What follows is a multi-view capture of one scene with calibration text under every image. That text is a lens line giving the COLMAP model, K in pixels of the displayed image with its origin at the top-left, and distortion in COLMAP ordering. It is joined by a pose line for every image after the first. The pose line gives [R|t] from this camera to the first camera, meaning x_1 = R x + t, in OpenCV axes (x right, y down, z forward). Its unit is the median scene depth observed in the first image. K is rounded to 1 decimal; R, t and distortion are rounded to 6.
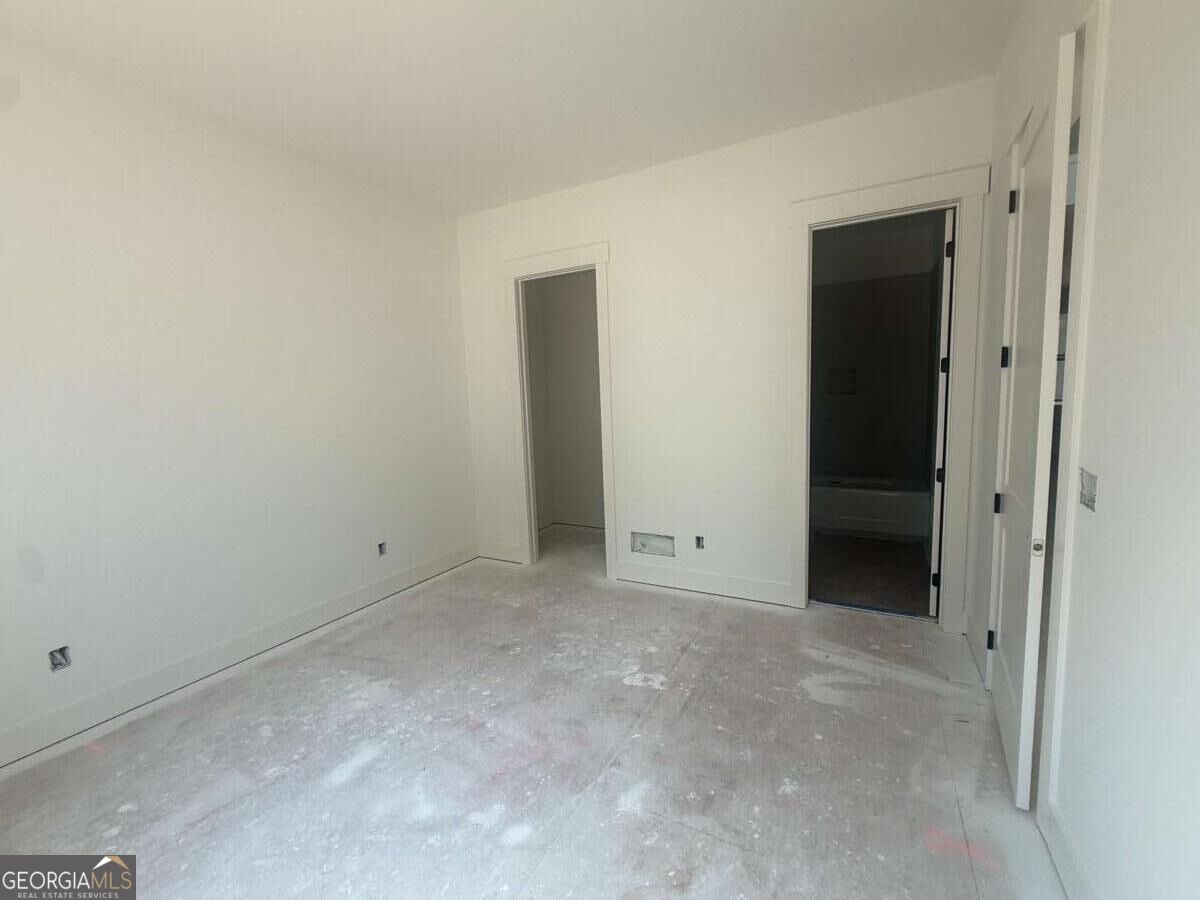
lens RADIAL K [[477.8, 0, 601.8], [0, 477.8, 448.6], [0, 0, 1]] dist [-0.000256, 0.000159]
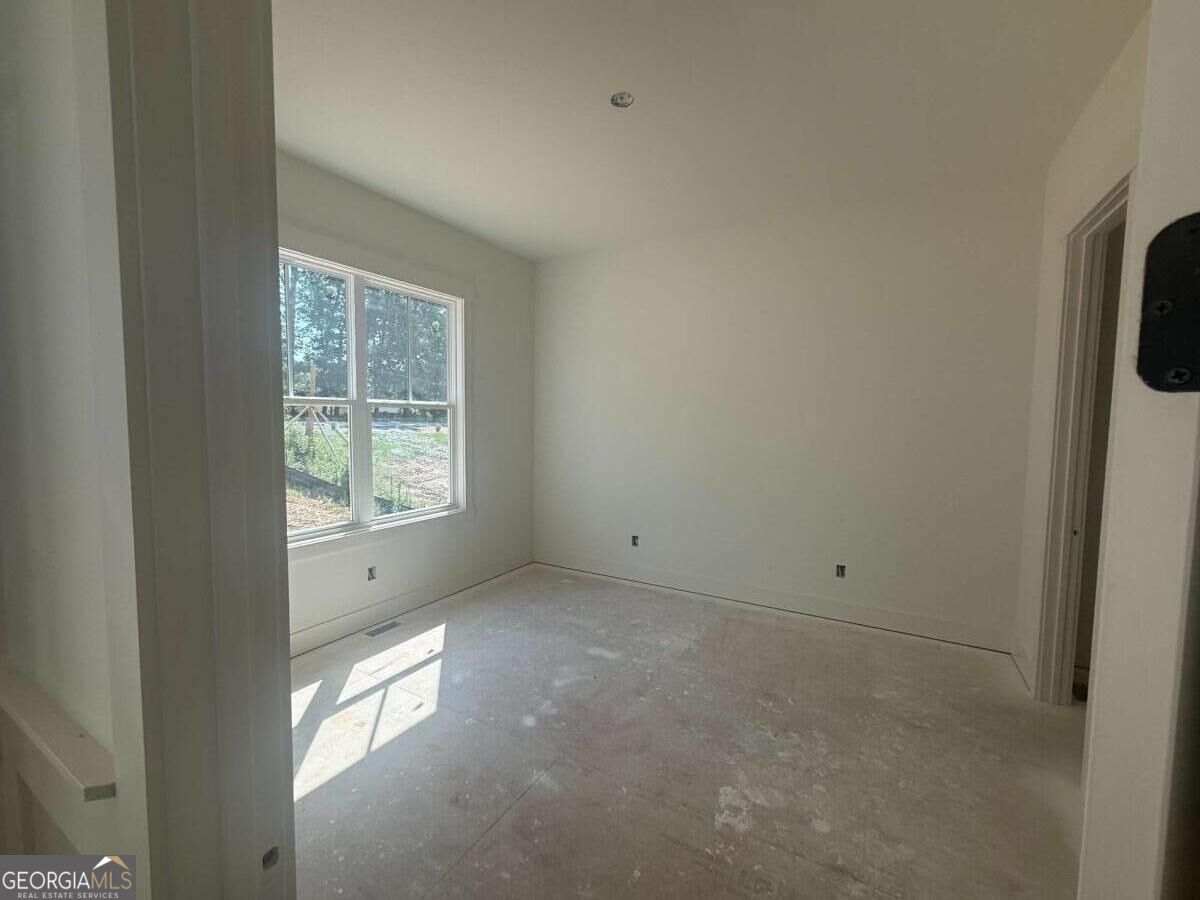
lens RADIAL K [[477.8, 0, 603.9], [0, 477.8, 449.4], [0, 0, 1]] dist [-0.000256, 0.000159]
pose [[0.010470, 0.104113, -0.994510, 0.869223], [-0.122735, 0.987178, 0.102054, -0.142670], [0.992384, 0.120993, 0.023114, 0.790667]]
